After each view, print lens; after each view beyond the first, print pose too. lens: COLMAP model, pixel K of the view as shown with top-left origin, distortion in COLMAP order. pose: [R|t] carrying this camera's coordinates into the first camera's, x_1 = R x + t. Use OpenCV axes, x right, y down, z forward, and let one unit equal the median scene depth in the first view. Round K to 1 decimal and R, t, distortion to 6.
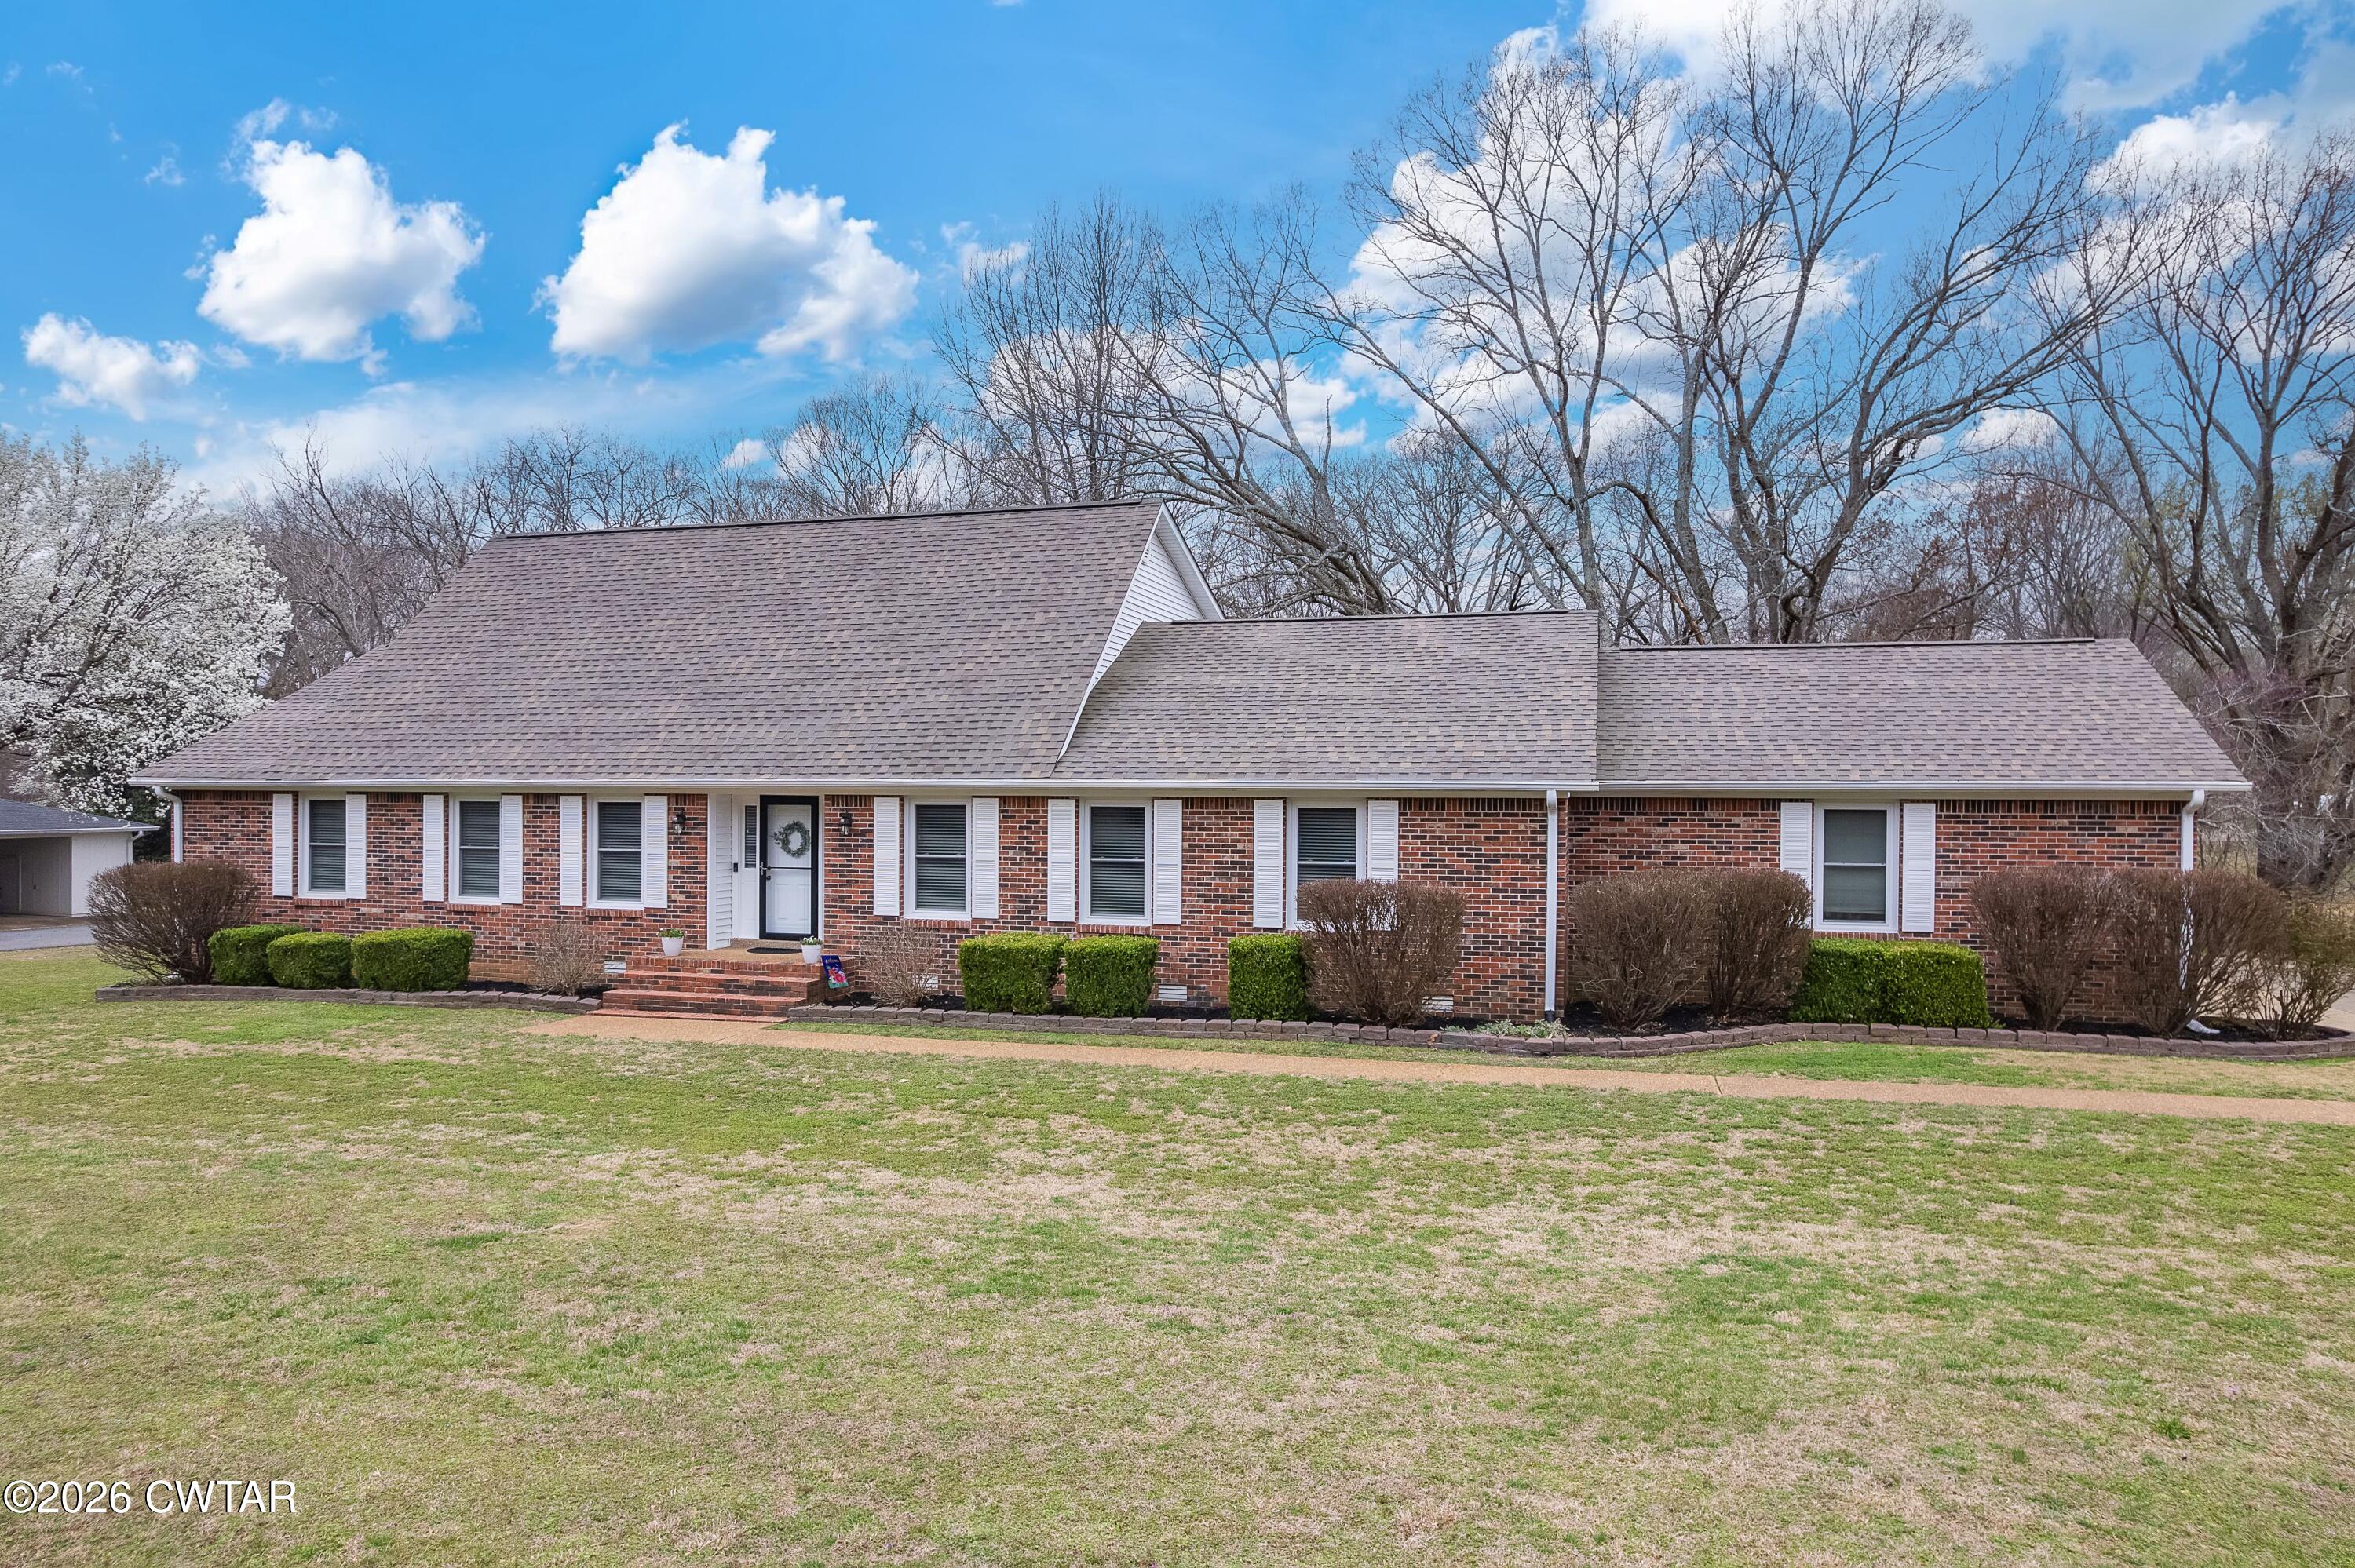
lens RADIAL K [[1511.7, 0, 1169.3], [0, 1511.7, 795.4], [0, 0, 1]] dist [-0.047356, 0.017402]
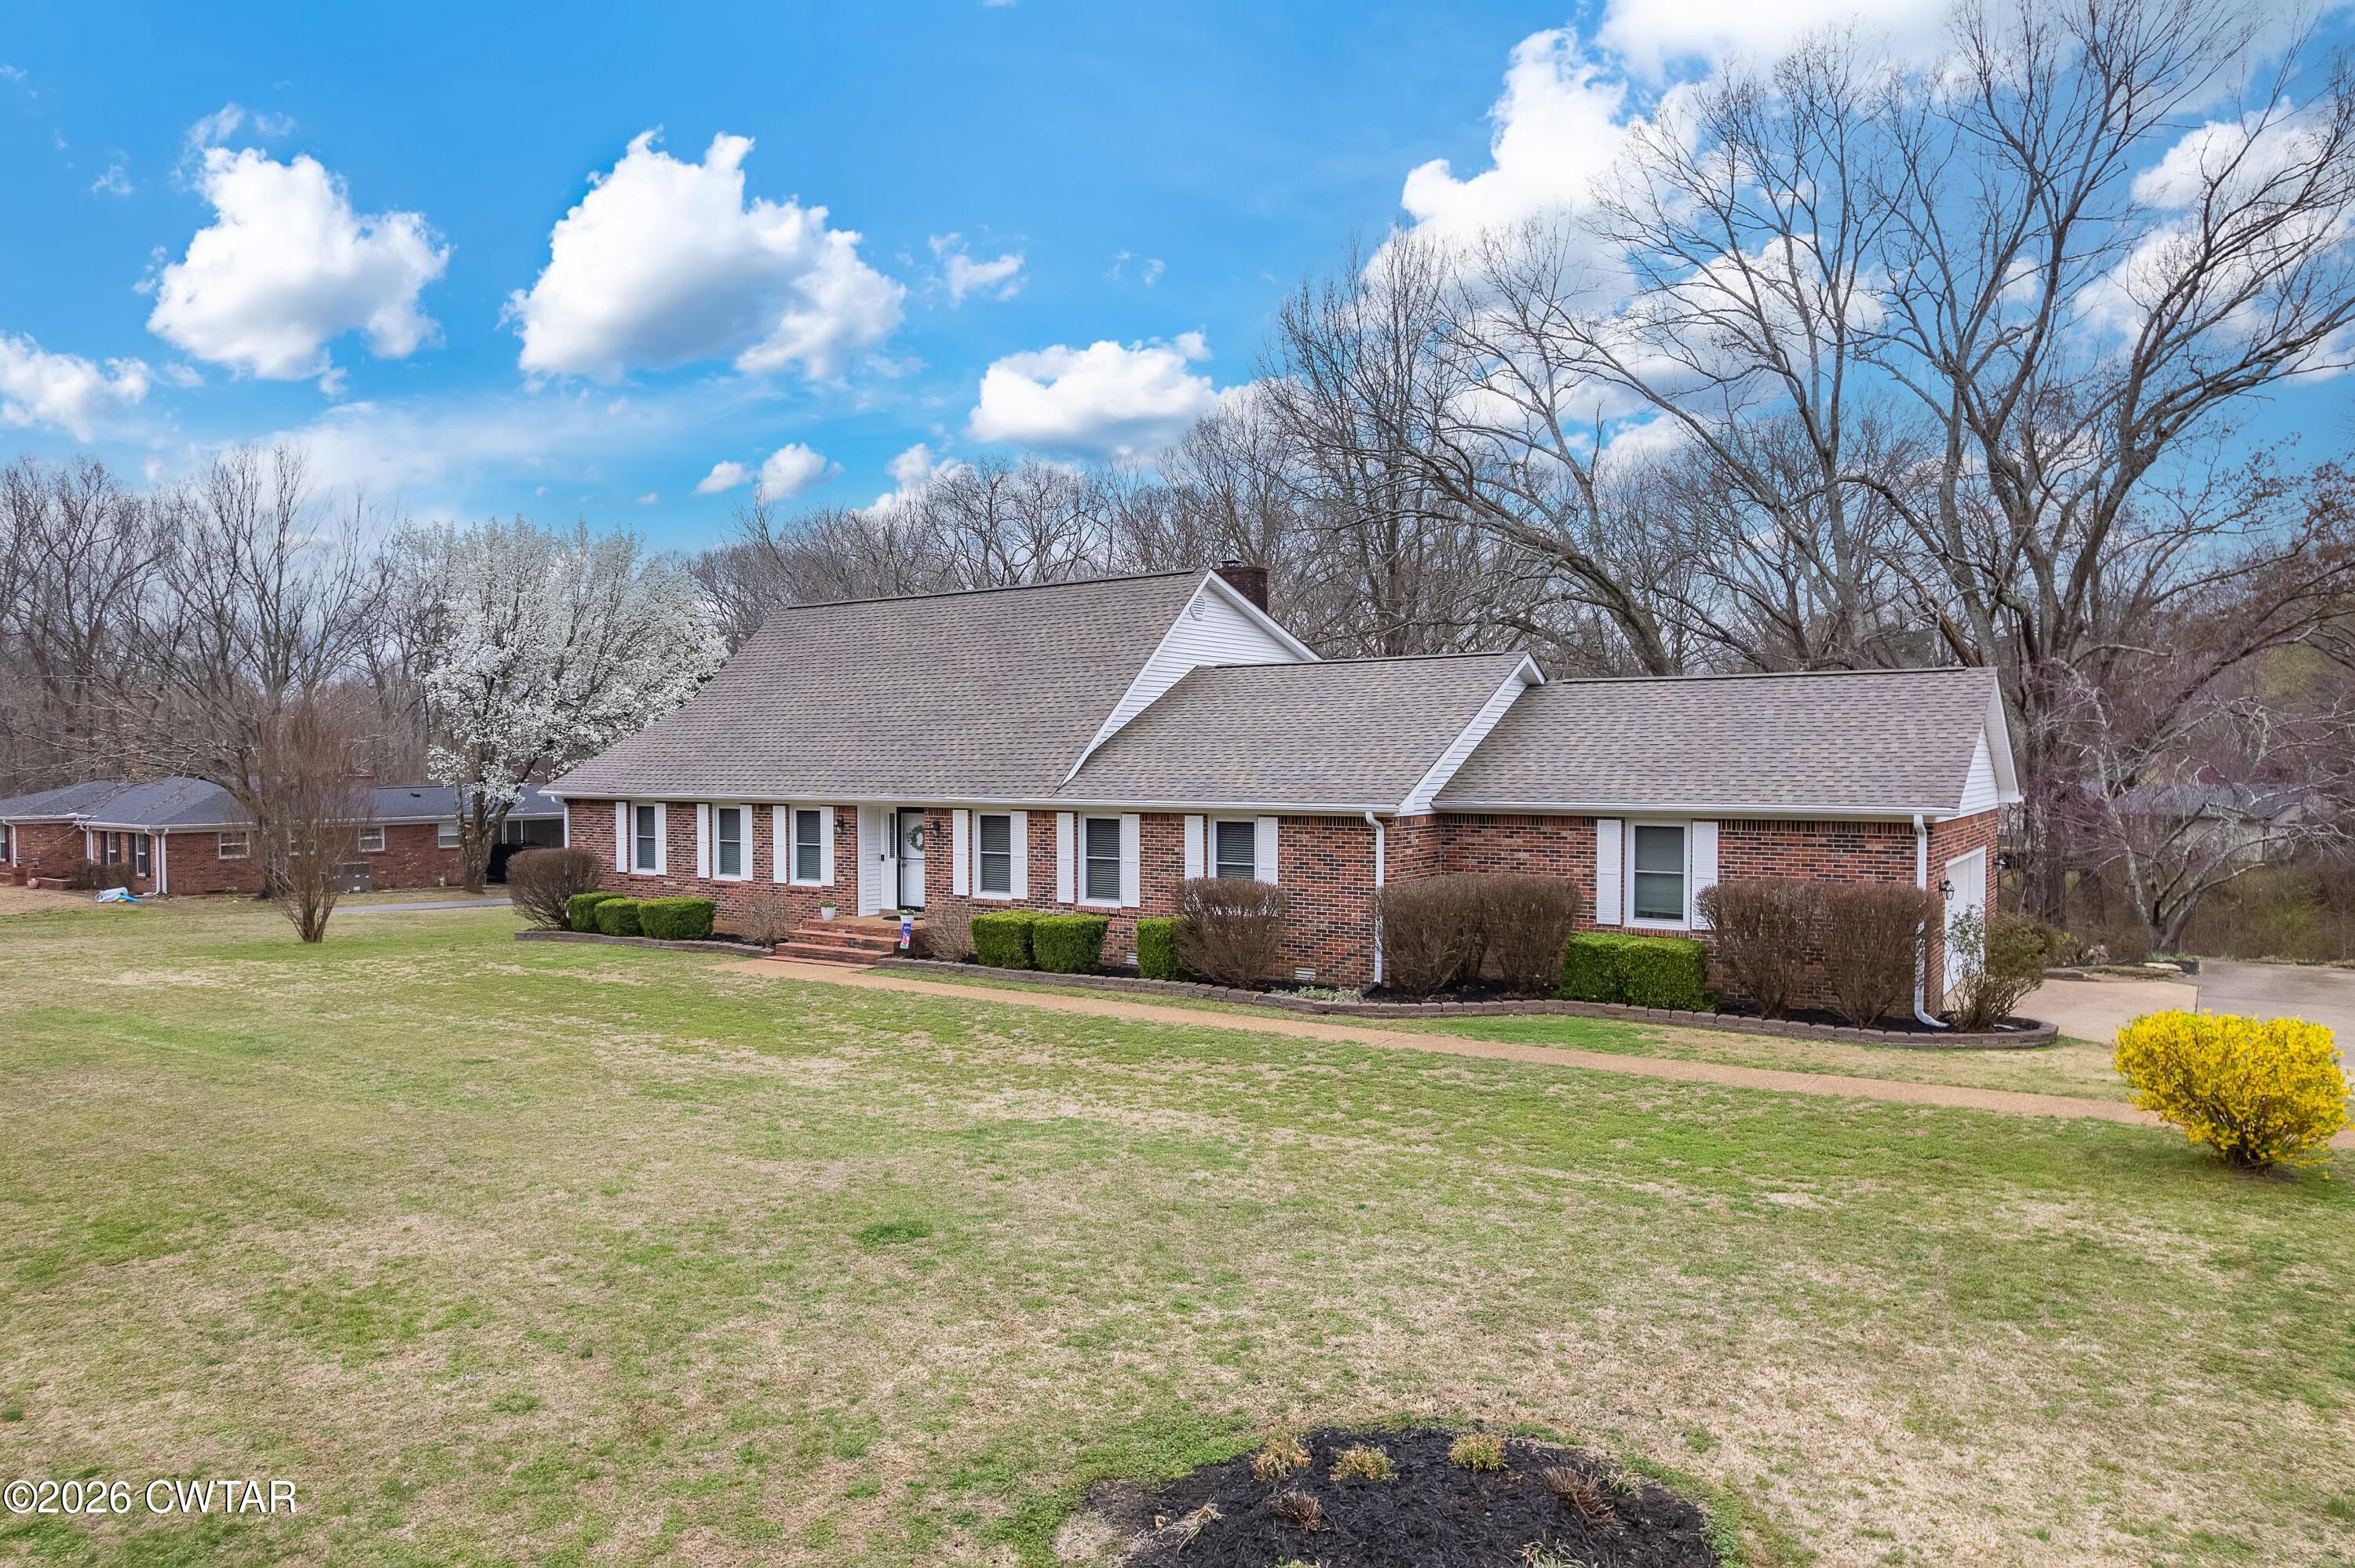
lens RADIAL K [[1511.7, 0, 1153.9], [0, 1511.7, 786.0], [0, 0, 1]] dist [-0.047356, 0.017402]
pose [[0.942486, -0.001324, -0.334243, 0.457622], [0.005612, 0.999914, 0.011864, -0.037092], [0.334199, -0.013058, 0.942412, -0.248519]]
